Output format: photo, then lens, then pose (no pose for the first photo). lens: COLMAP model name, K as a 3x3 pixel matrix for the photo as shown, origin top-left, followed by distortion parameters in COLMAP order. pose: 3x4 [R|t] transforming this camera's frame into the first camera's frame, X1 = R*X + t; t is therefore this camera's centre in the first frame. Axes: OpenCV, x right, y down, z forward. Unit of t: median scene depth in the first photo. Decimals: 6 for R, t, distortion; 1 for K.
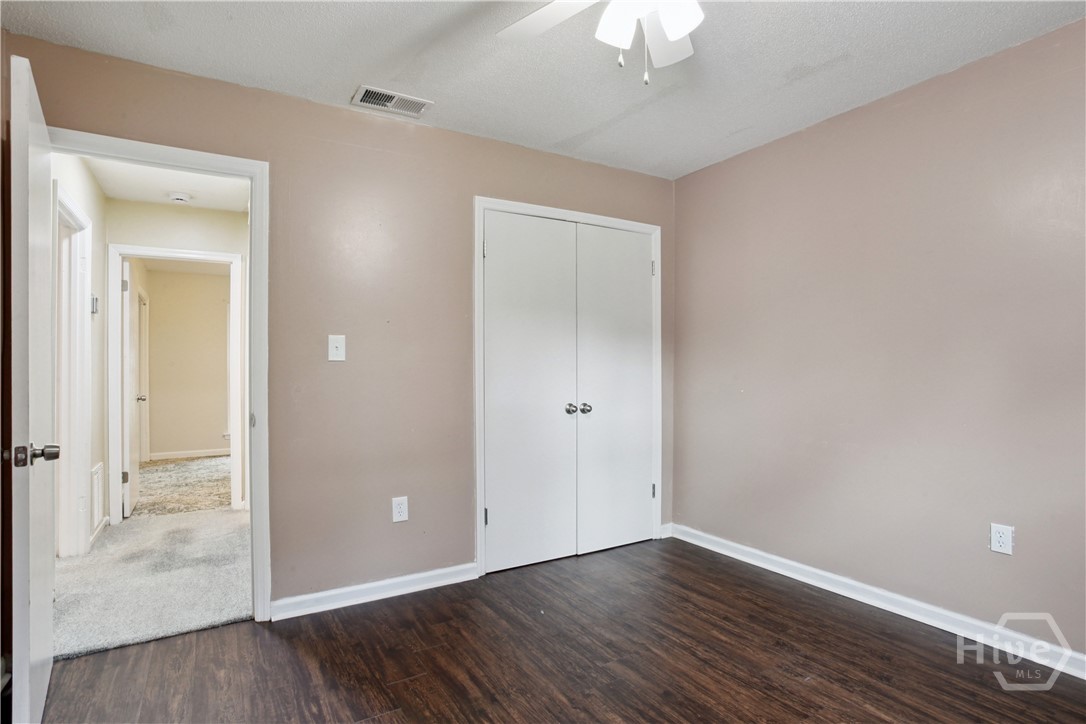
lens RADIAL K [[547.6, 0, 542.7], [0, 547.6, 362.0], [0, 0, 1]] dist [0.005389, 0.003290]
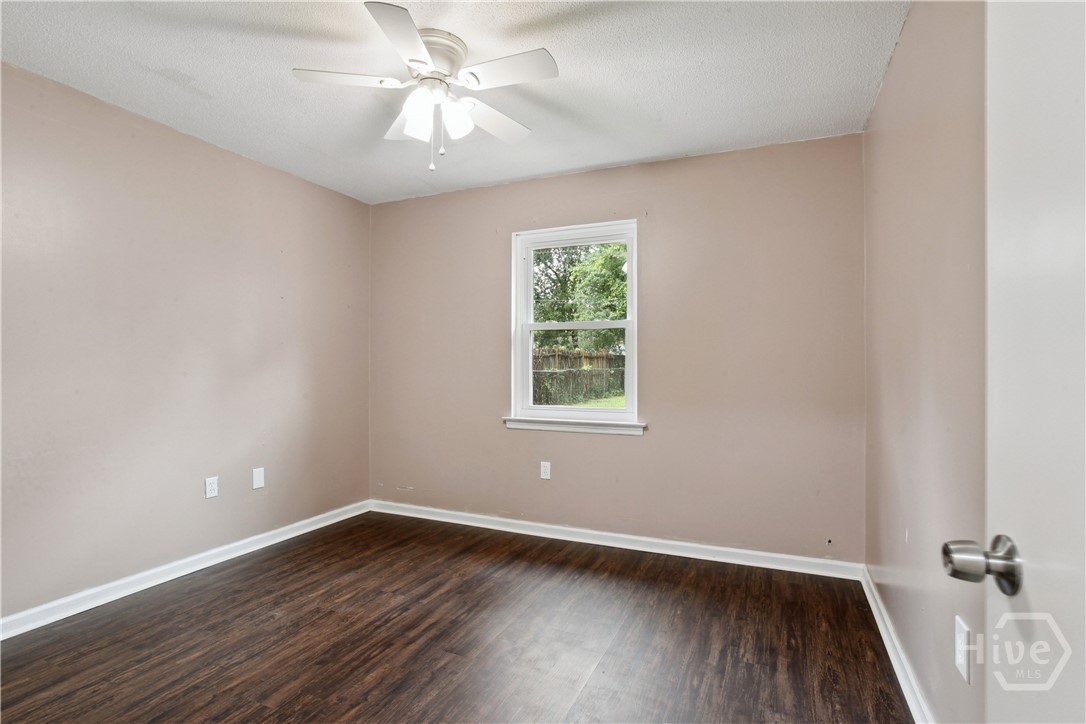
lens RADIAL K [[547.6, 0, 544.5], [0, 547.6, 361.7], [0, 0, 1]] dist [0.005389, 0.003290]
pose [[-0.555244, 0.016614, 0.831522, -0.842234], [-0.002422, 0.999764, -0.021593, 0.035687], [-0.831684, -0.014003, -0.555073, 1.138475]]
